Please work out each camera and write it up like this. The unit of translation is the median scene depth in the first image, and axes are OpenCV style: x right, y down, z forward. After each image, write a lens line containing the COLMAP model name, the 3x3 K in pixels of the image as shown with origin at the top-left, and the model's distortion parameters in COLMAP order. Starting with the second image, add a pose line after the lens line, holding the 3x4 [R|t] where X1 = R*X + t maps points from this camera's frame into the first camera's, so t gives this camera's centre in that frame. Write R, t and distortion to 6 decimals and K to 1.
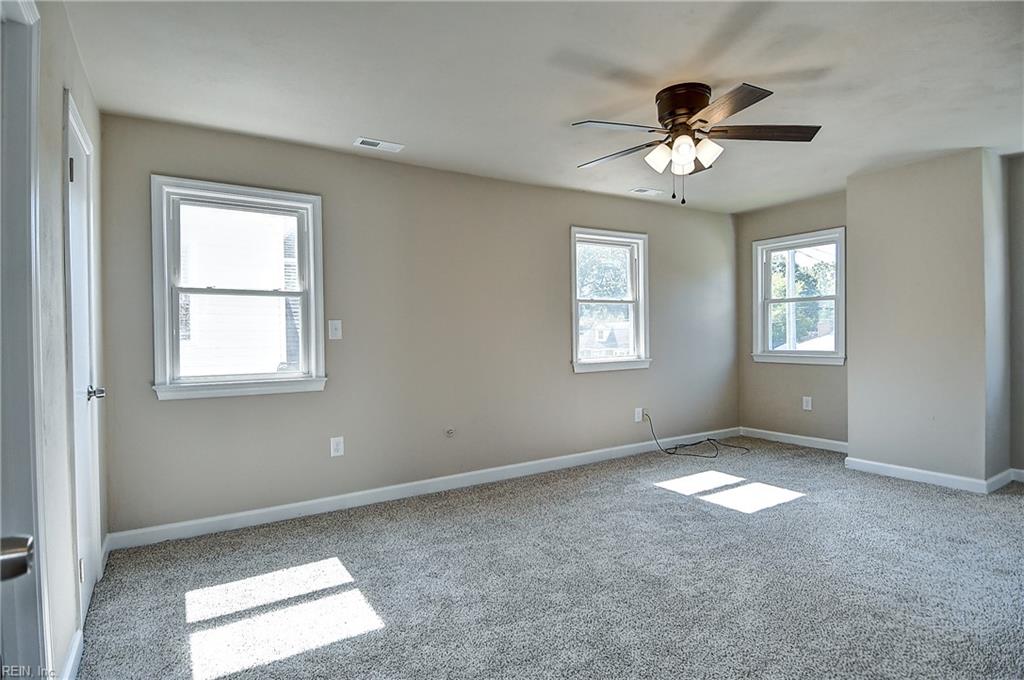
lens RADIAL K [[539.7, 0, 509.2], [0, 539.7, 351.1], [0, 0, 1]] dist [0.003898, -0.000595]
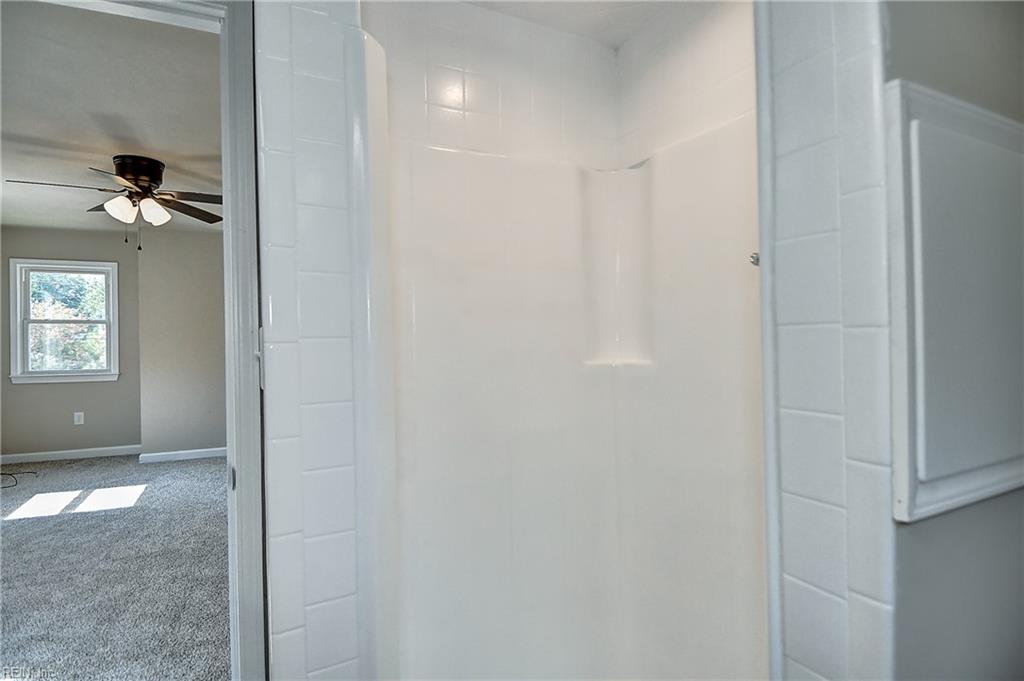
lens RADIAL K [[539.7, 0, 511.6], [0, 539.7, 340.6], [0, 0, 1]] dist [0.003898, -0.000595]
pose [[0.127712, 0.011130, 0.991749, -0.425192], [0.039806, 0.999074, -0.016338, -0.007037], [-0.991012, 0.041565, 0.127151, 0.007973]]
